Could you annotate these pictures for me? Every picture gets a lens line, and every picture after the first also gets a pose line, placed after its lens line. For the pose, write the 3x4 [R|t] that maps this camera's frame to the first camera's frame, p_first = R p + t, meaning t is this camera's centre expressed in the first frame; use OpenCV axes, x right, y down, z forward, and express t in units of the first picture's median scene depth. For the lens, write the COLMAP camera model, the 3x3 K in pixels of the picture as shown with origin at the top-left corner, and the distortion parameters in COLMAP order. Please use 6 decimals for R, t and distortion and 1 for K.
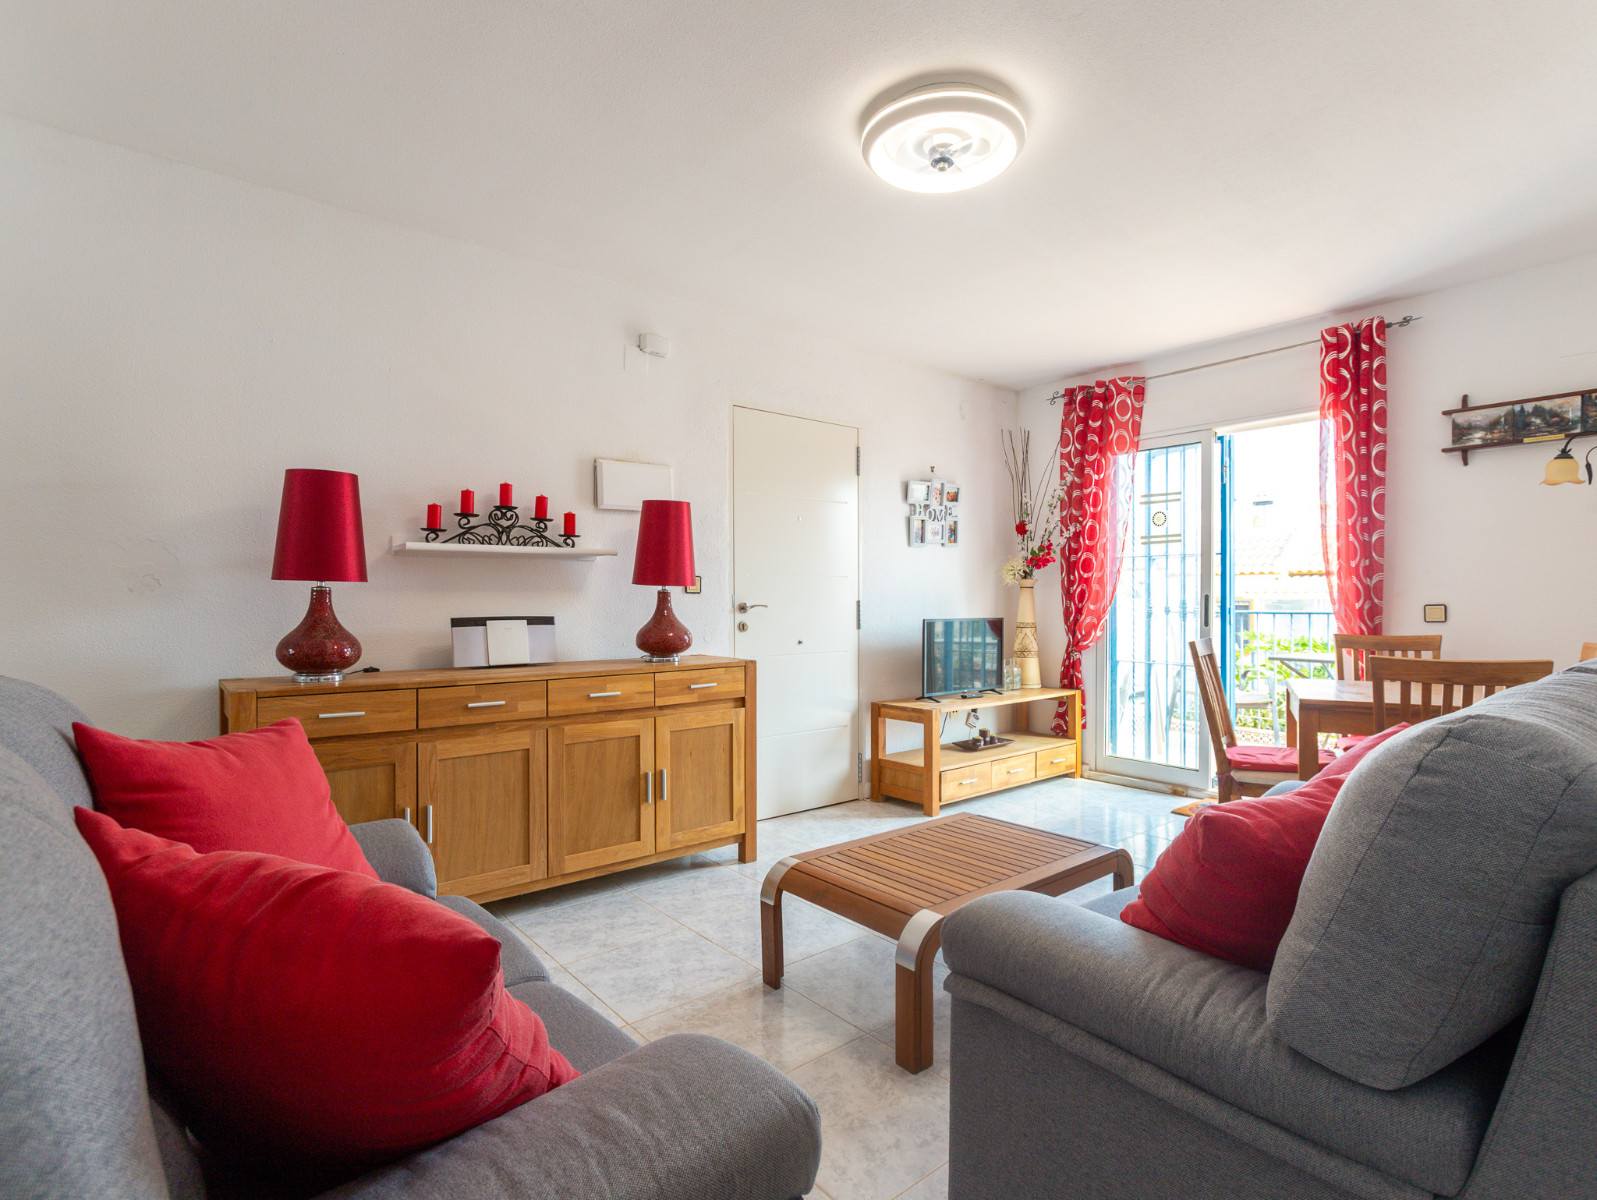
lens RADIAL K [[809.2, 0, 807.8], [0, 809.2, 606.0], [0, 0, 1]] dist [-0.016080, 0.008789]
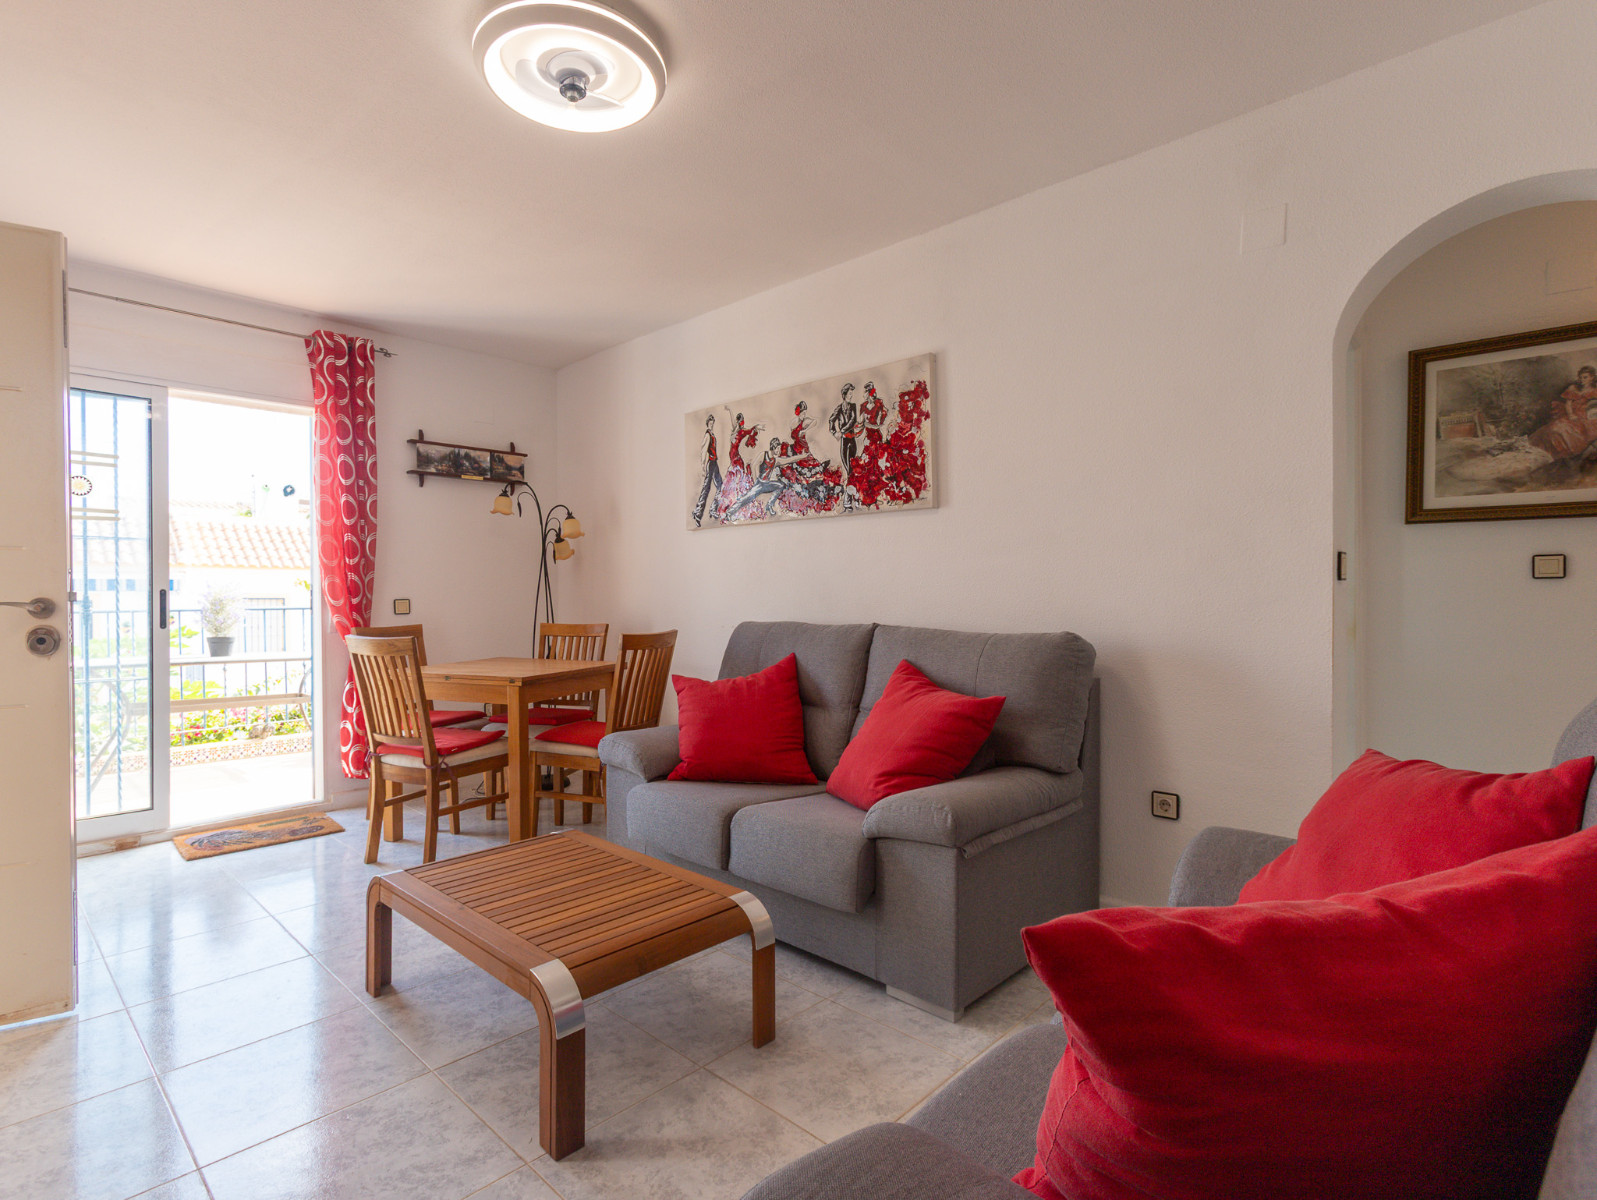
lens RADIAL K [[809.2, 0, 793.4], [0, 809.2, 612.9], [0, 0, 1]] dist [-0.016080, 0.008789]
pose [[-0.118798, -0.019340, 0.992730, -0.486430], [0.010925, 0.999724, 0.020784, -0.000705], [-0.992858, 0.013315, -0.118554, 0.582626]]
